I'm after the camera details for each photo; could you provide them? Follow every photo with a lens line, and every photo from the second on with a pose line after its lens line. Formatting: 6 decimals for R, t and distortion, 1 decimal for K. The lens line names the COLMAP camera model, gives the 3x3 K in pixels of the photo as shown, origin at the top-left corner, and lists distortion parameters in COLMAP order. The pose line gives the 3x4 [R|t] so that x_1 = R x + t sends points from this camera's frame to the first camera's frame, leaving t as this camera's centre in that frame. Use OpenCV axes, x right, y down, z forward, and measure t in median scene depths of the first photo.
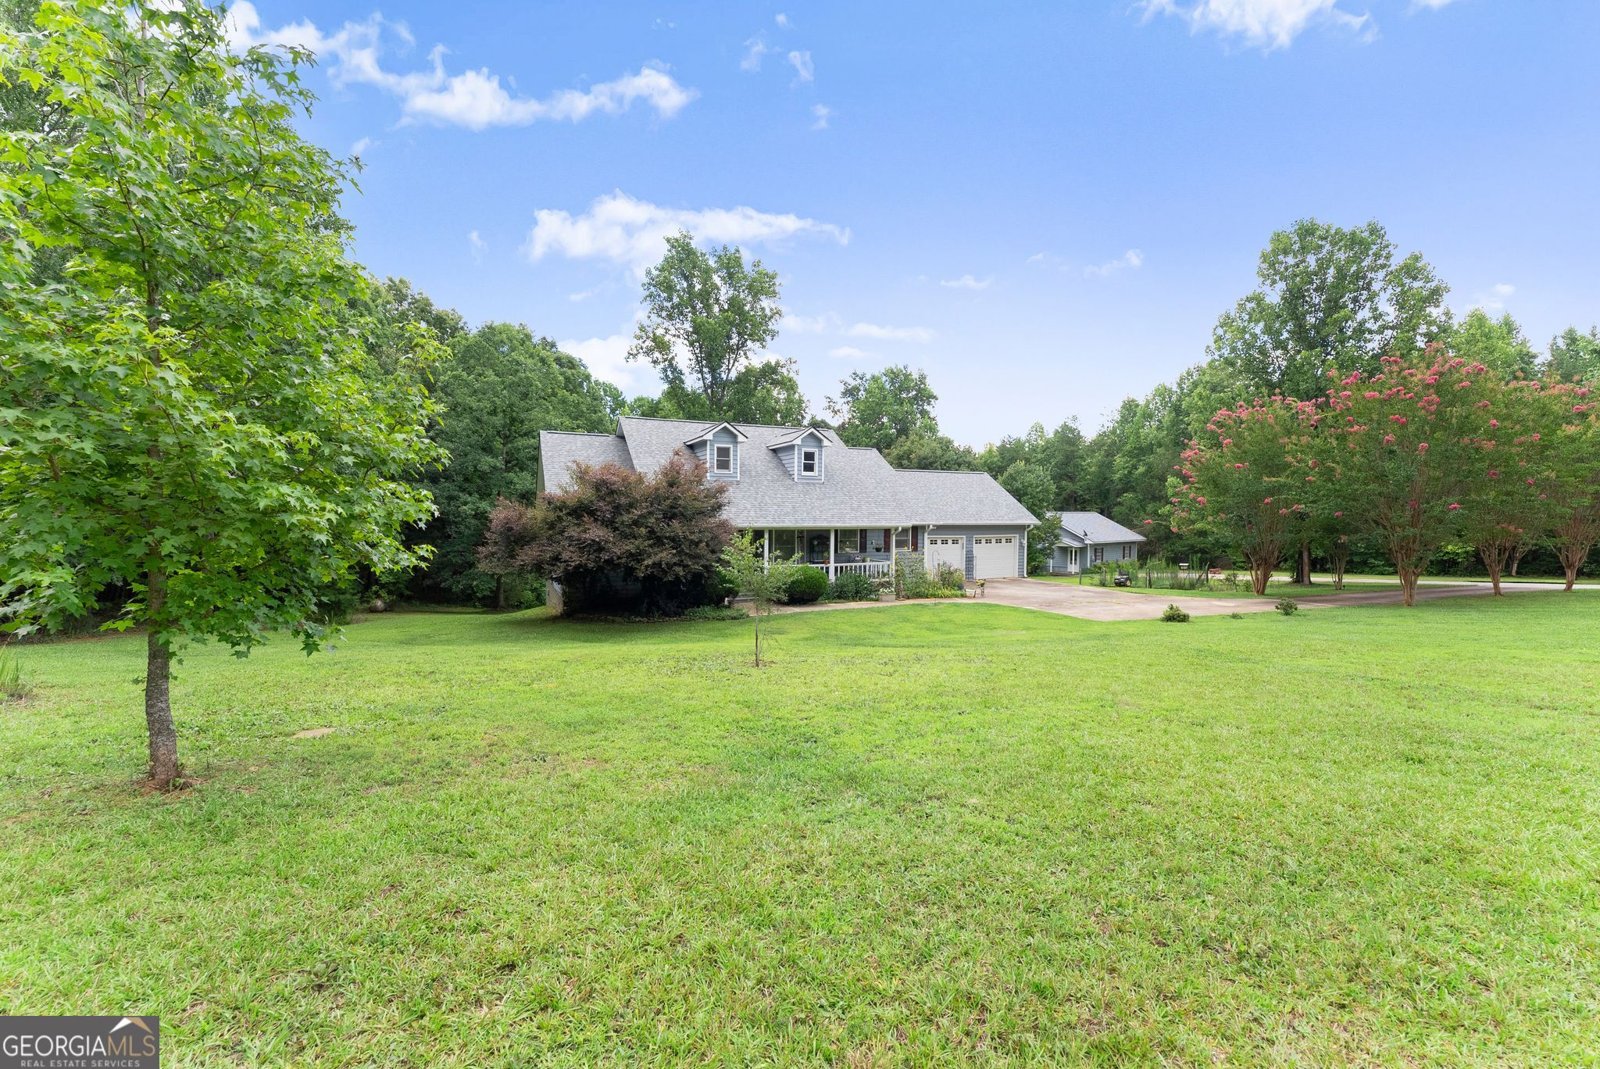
lens RADIAL K [[648.7, 0, 792.1], [0, 648.7, 527.8], [0, 0, 1]] dist [0.008127, 0.000142]
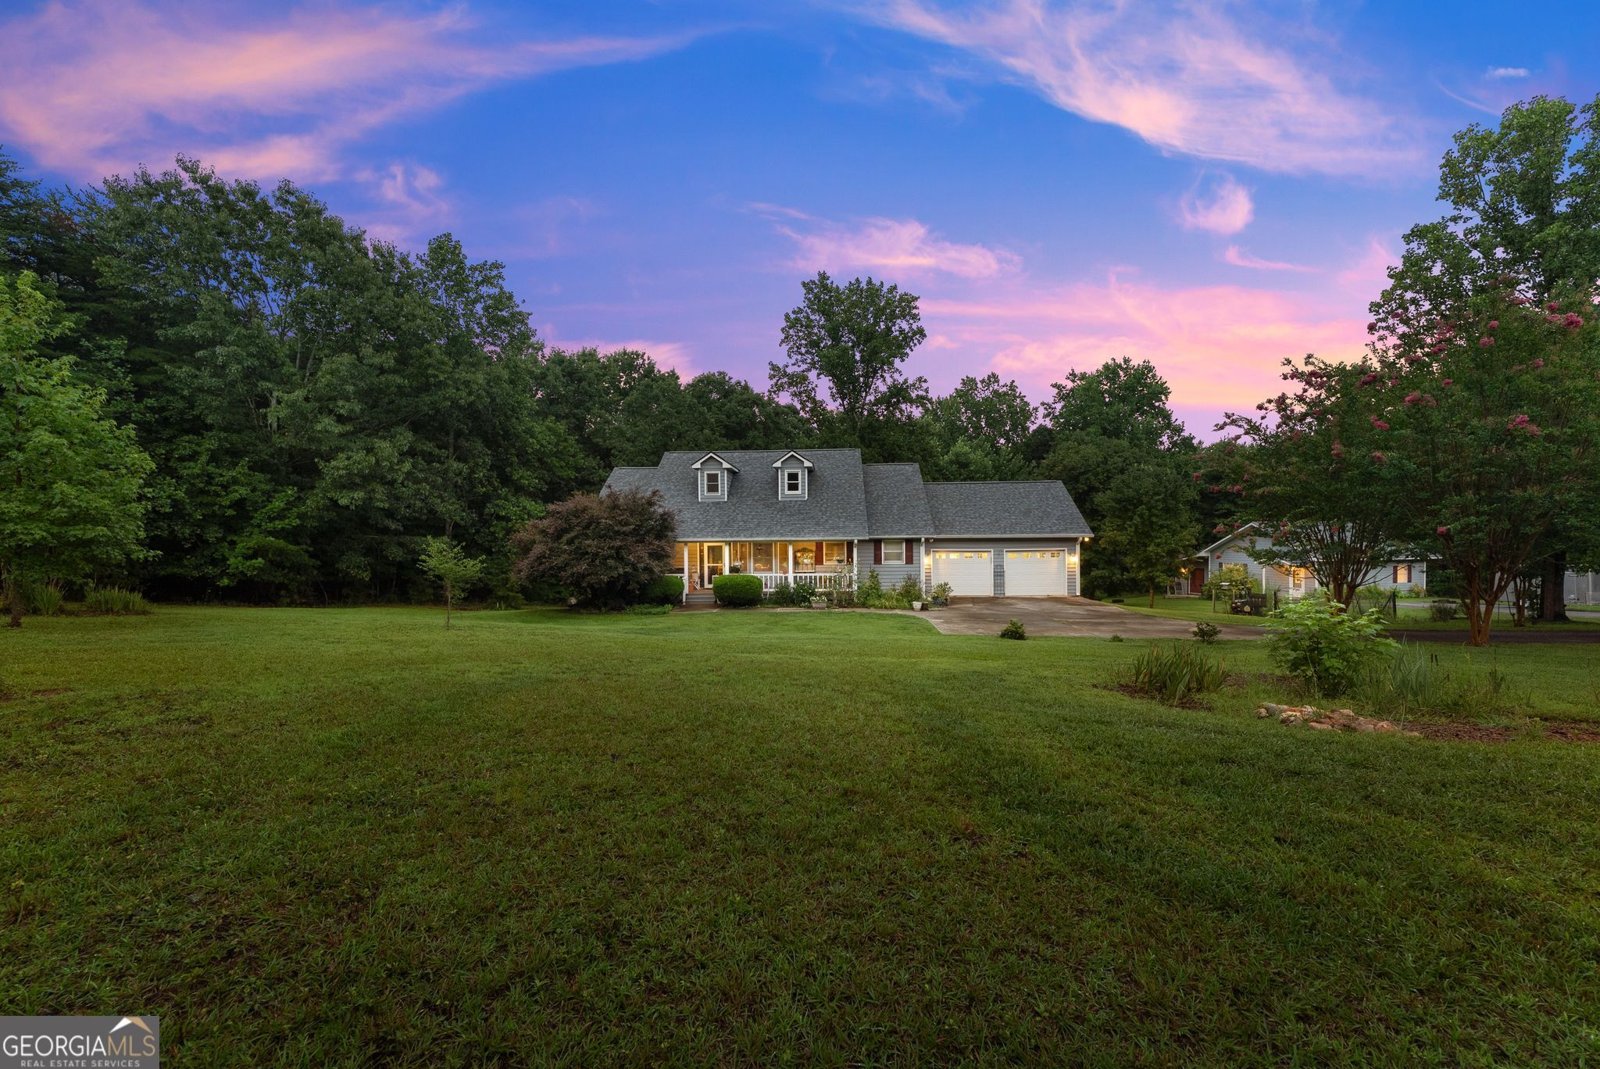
lens RADIAL K [[648.7, 0, 792.1], [0, 648.7, 527.8], [0, 0, 1]] dist [0.008127, 0.000142]
pose [[0.886124, -0.016767, -0.463145, 0.365743], [0.004517, 0.999610, -0.027547, 0.004849], [0.463427, 0.022318, 0.885854, 0.016124]]
